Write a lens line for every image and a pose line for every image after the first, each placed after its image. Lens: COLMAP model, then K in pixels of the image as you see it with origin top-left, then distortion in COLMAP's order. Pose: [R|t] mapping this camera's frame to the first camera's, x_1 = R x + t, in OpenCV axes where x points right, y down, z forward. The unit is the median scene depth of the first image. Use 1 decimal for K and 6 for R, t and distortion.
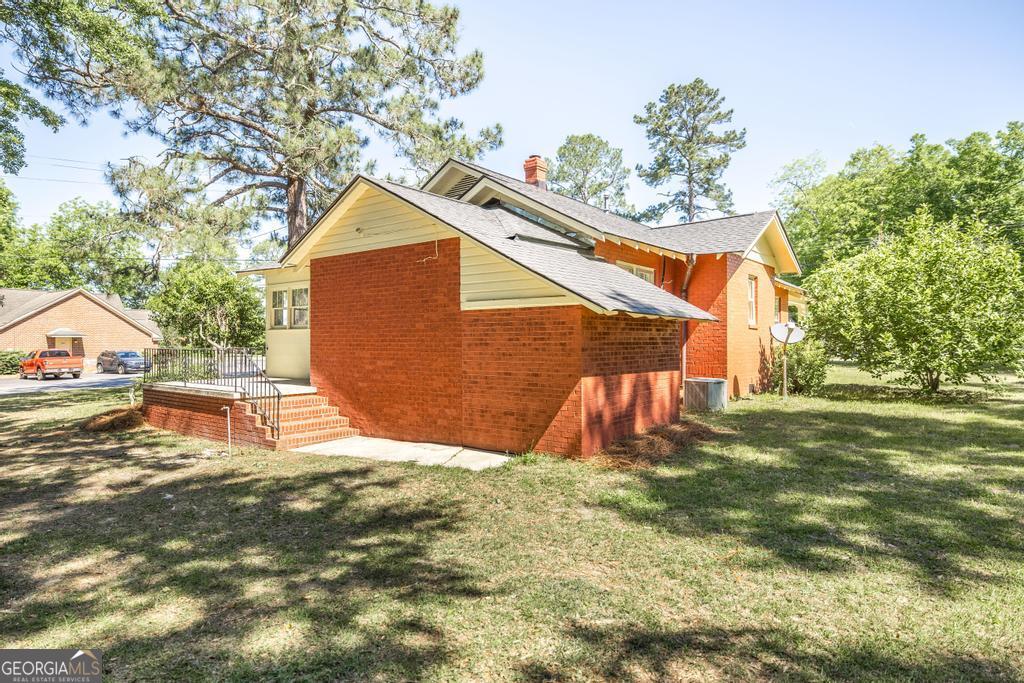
lens RADIAL K [[599.7, 0, 511.0], [0, 599.7, 343.2], [0, 0, 1]] dist [0.003888, 0.000600]
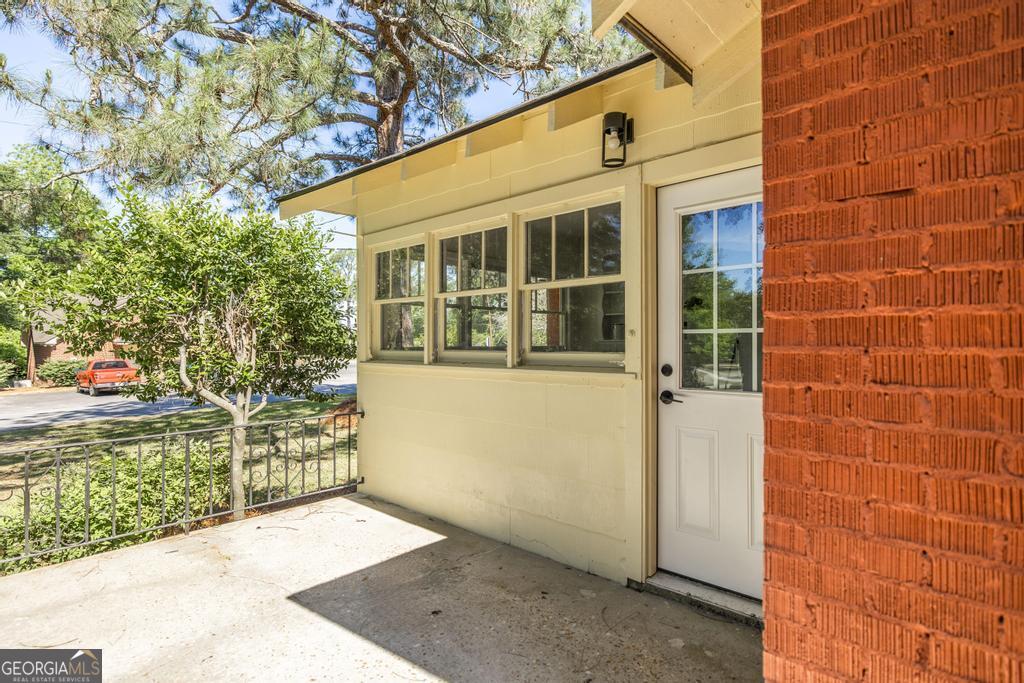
lens RADIAL K [[525.6, 0, 510.8], [0, 525.6, 338.9], [0, 0, 1]] dist [-0.011170, -0.000058]
pose [[0.997653, -0.001970, -0.068438, -0.481606], [0.001300, 0.999951, -0.009823, -0.053108], [0.068454, 0.009711, 0.997607, 1.128303]]
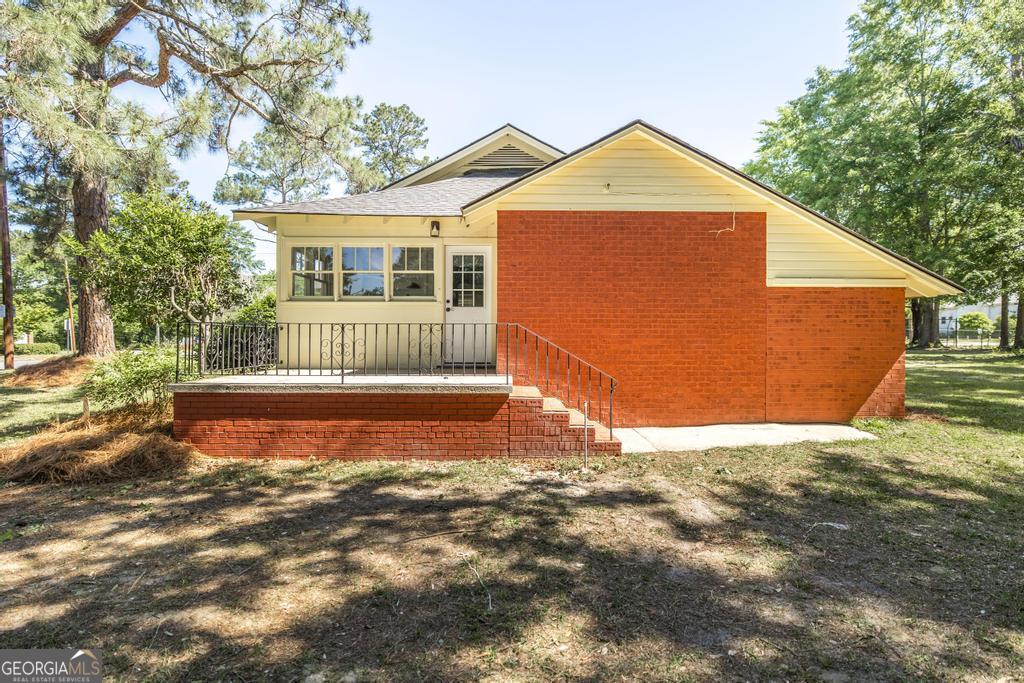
lens RADIAL K [[525.6, 0, 512.7], [0, 525.6, 342.7], [0, 0, 1]] dist [-0.011170, -0.000058]
pose [[0.773920, -0.000371, 0.633283, -0.948392], [-0.002851, 0.999988, 0.004069, 0.035536], [-0.633277, -0.004955, 0.773909, 0.586910]]
